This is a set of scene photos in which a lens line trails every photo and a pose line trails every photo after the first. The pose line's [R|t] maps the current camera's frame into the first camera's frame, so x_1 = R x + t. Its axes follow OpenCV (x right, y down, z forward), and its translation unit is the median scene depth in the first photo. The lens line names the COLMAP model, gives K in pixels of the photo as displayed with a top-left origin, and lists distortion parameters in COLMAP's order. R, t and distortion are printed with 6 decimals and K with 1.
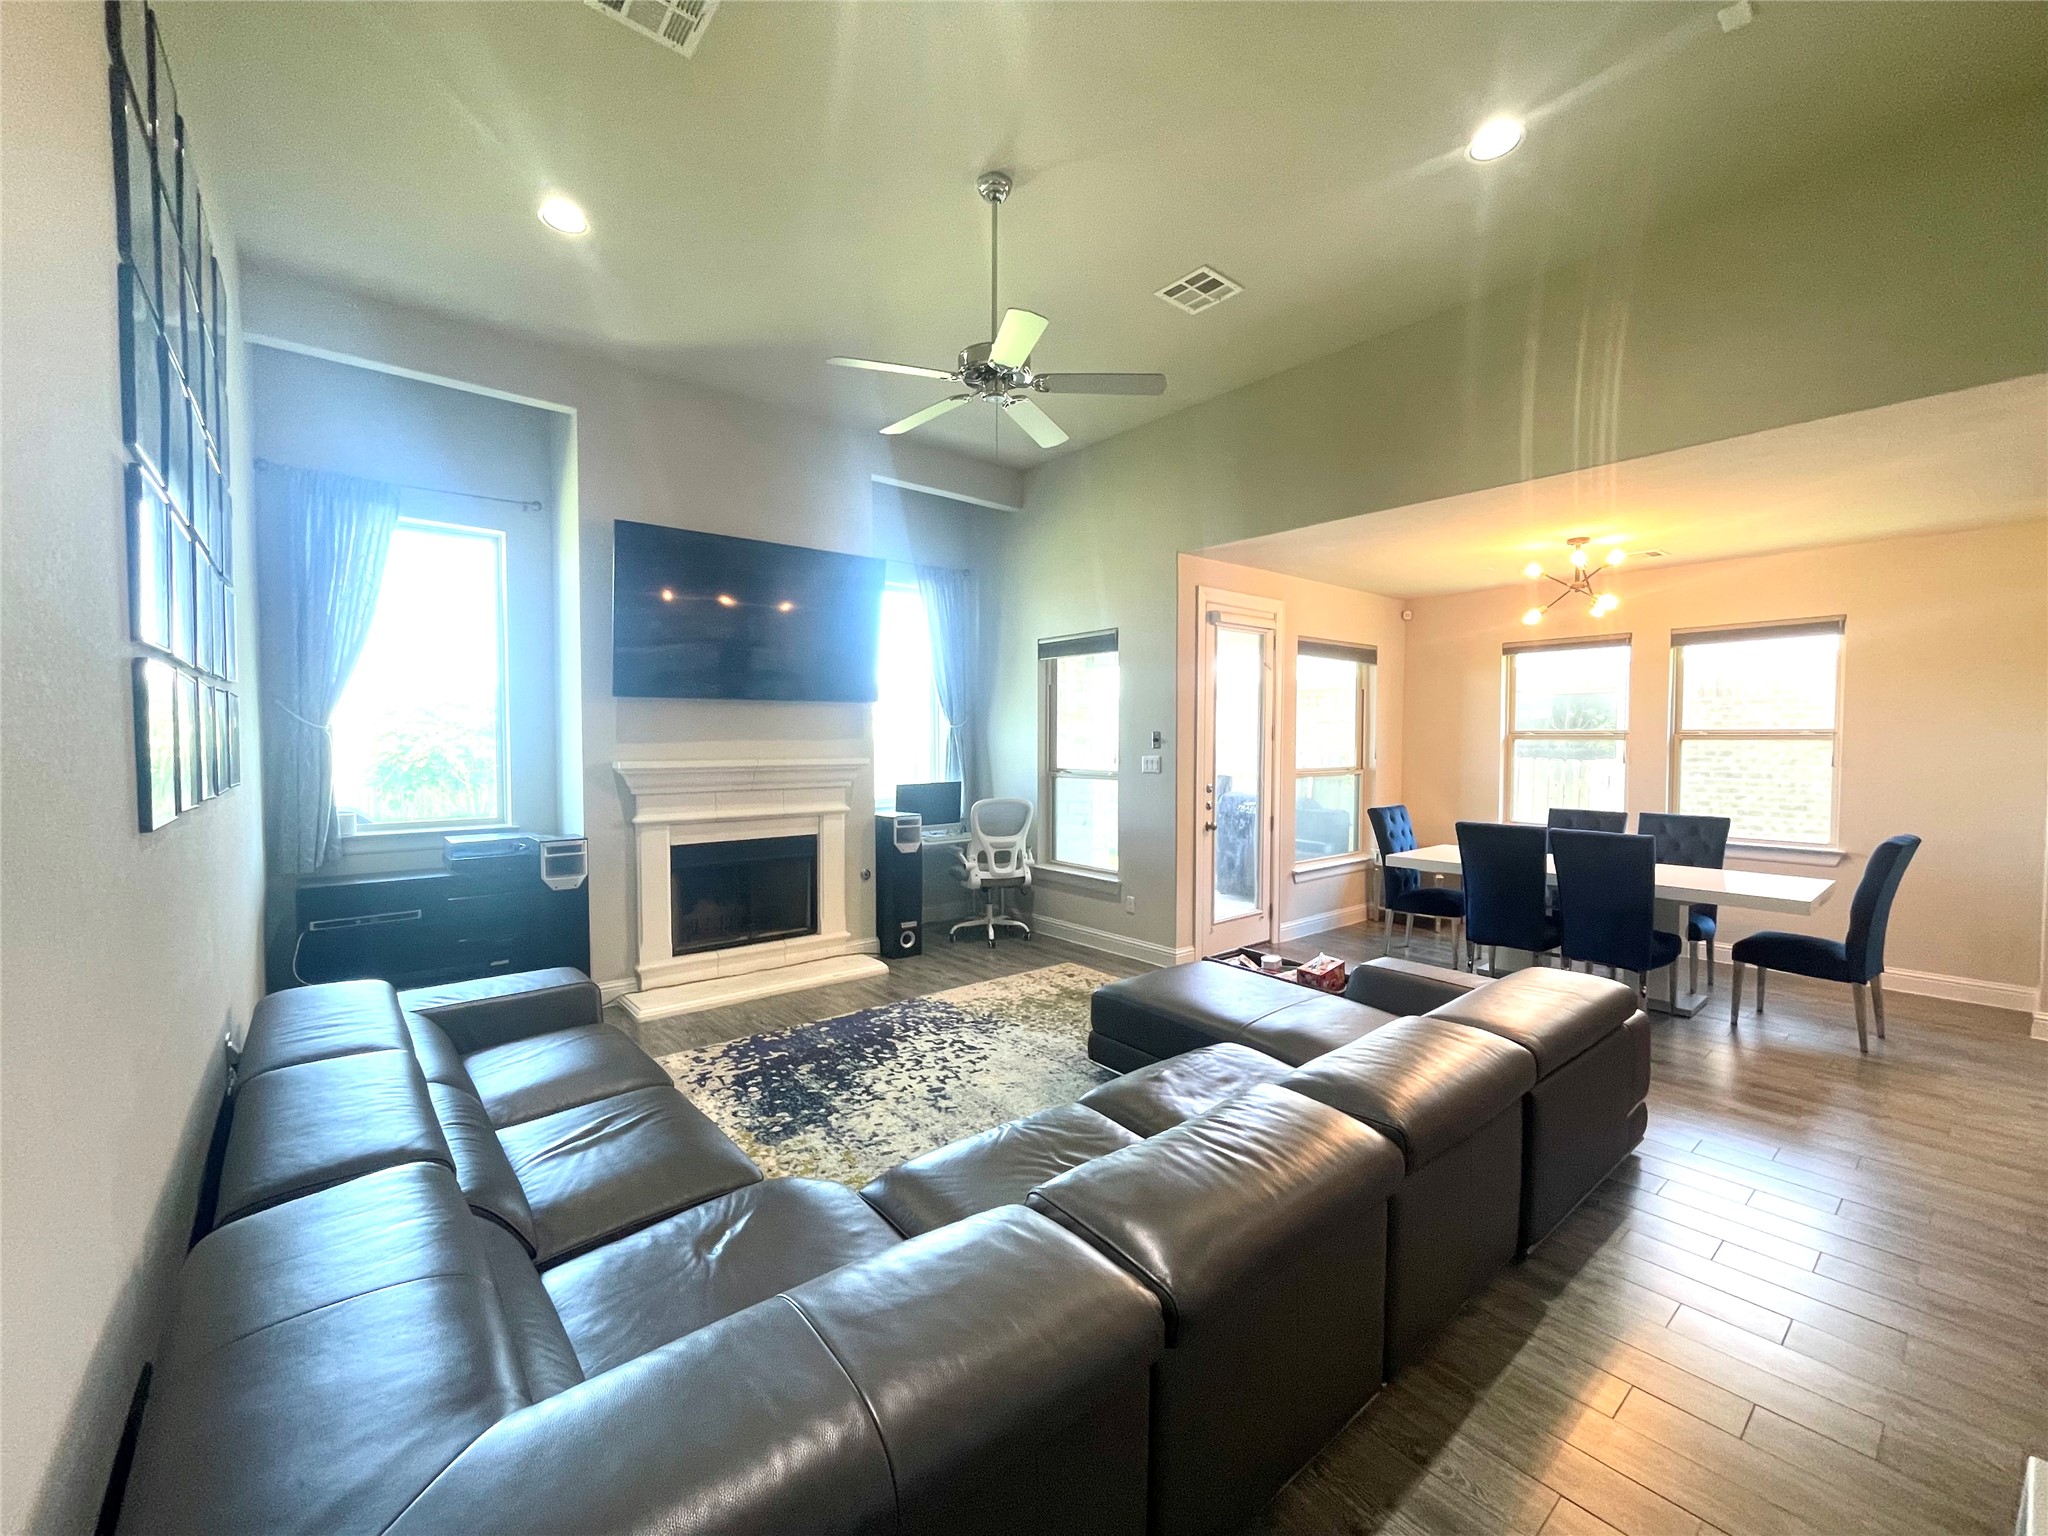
lens RADIAL K [[836.8, 0, 1021.1], [0, 836.8, 768.6], [0, 0, 1]] dist [-0.004817, -0.000459]
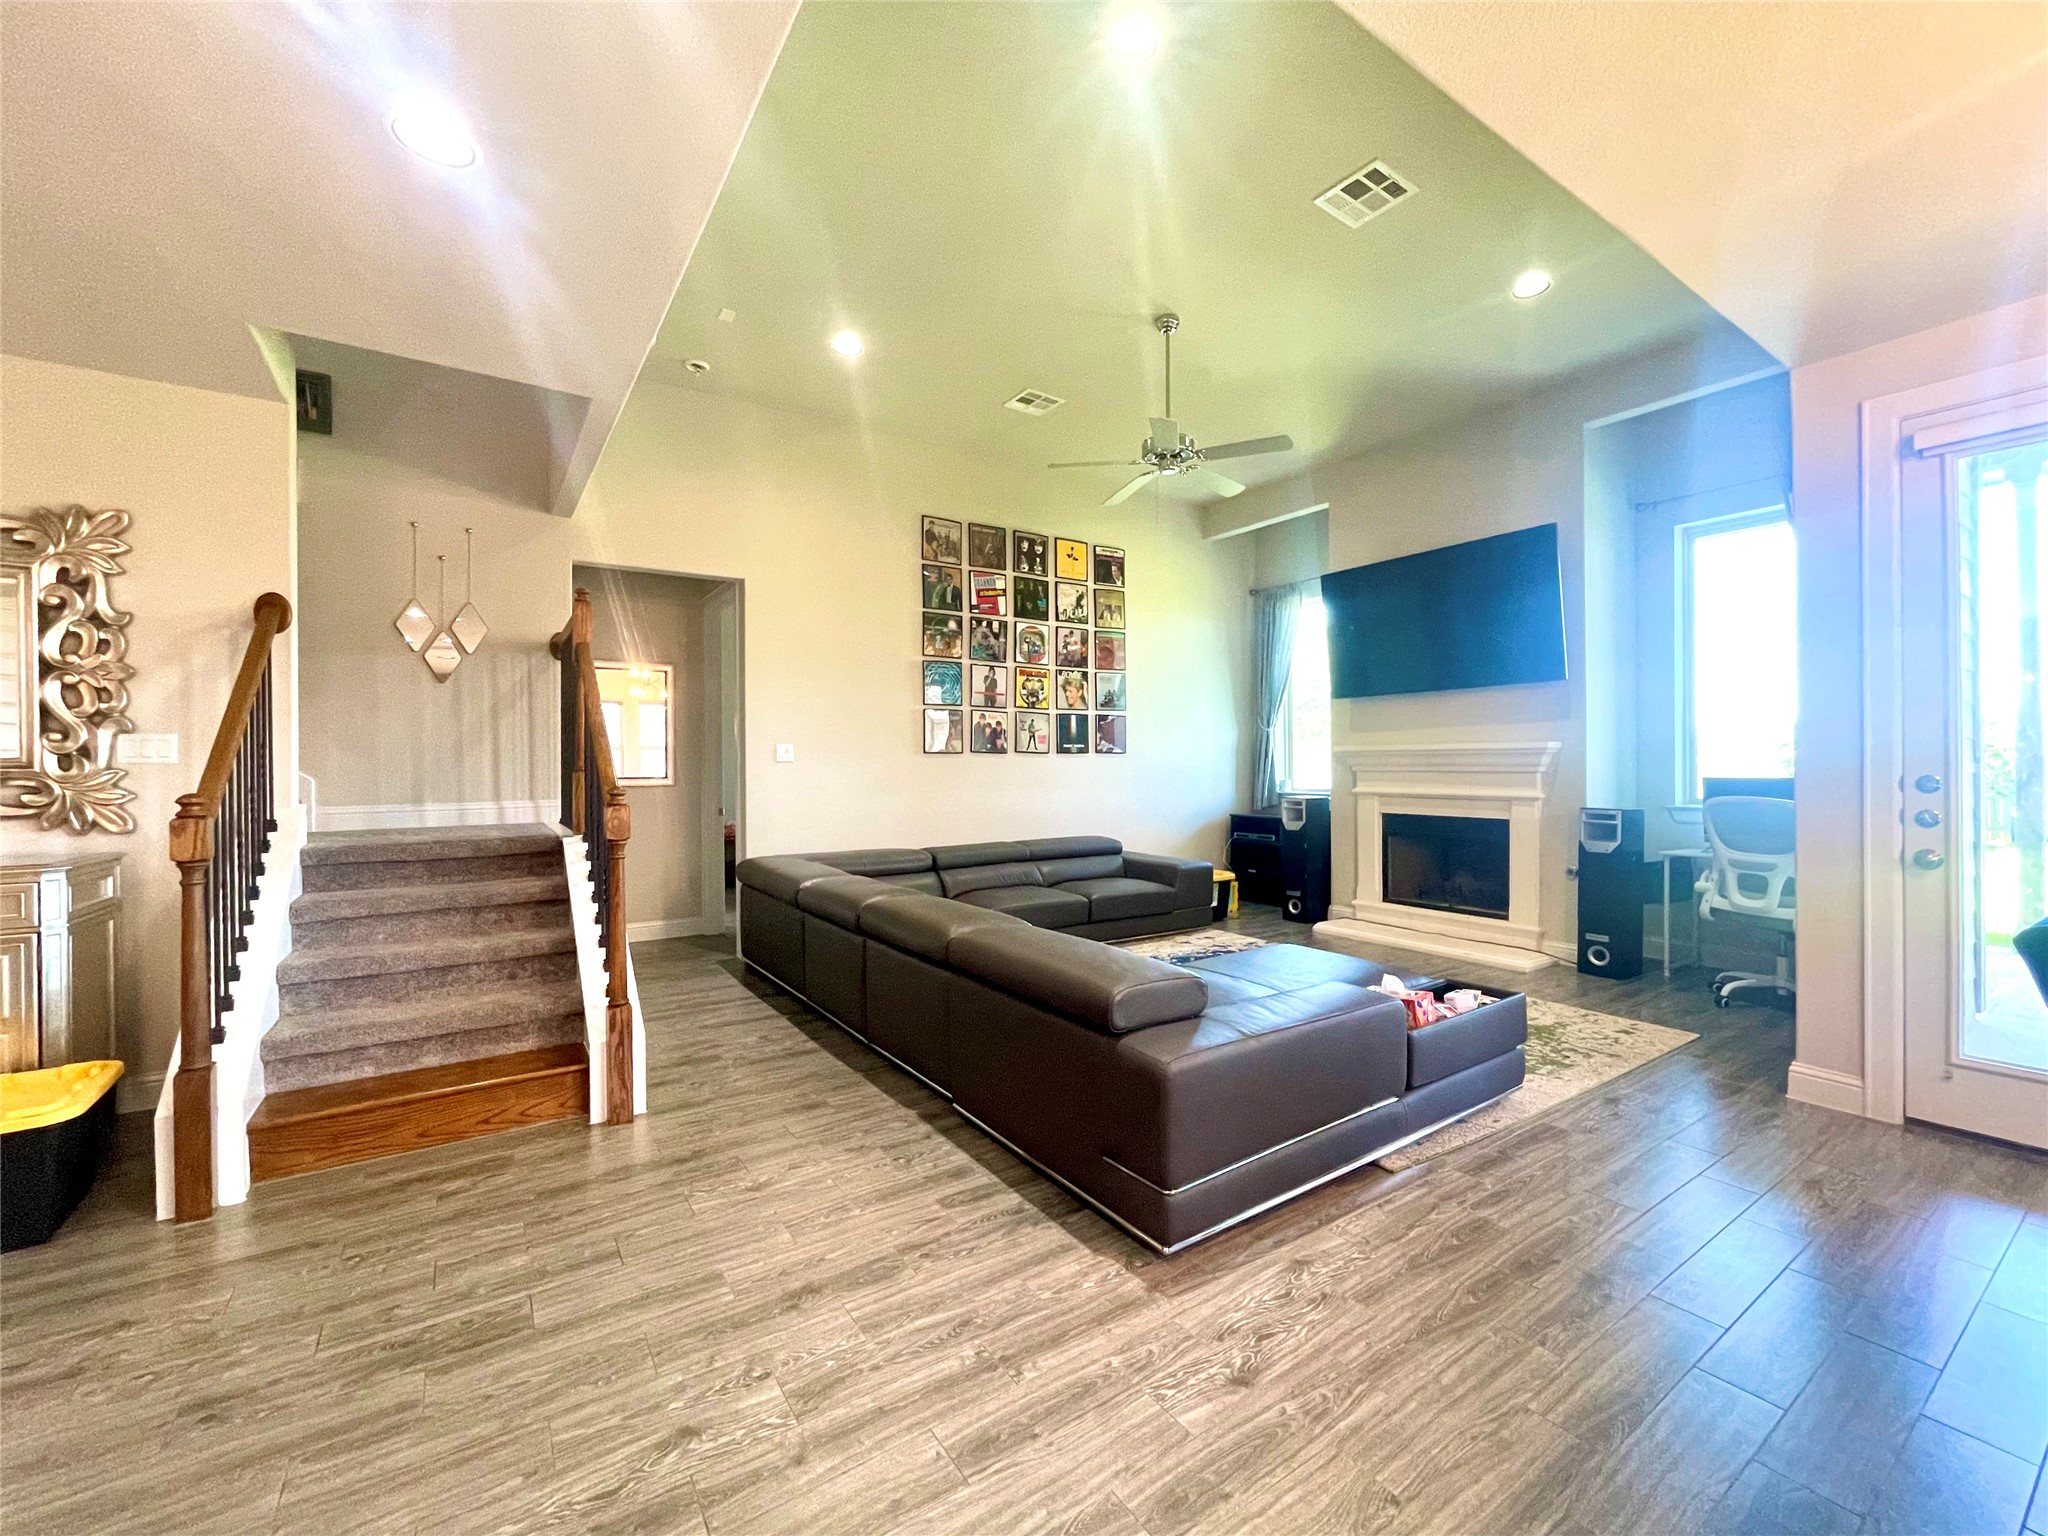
lens RADIAL K [[836.8, 0, 1022.2], [0, 836.8, 764.9], [0, 0, 1]] dist [-0.004817, -0.000459]
pose [[-0.102421, -0.000432, -0.994741, 0.820956], [-0.034160, 0.999412, 0.003083, 0.031836], [0.994154, 0.034296, -0.102376, 0.543007]]
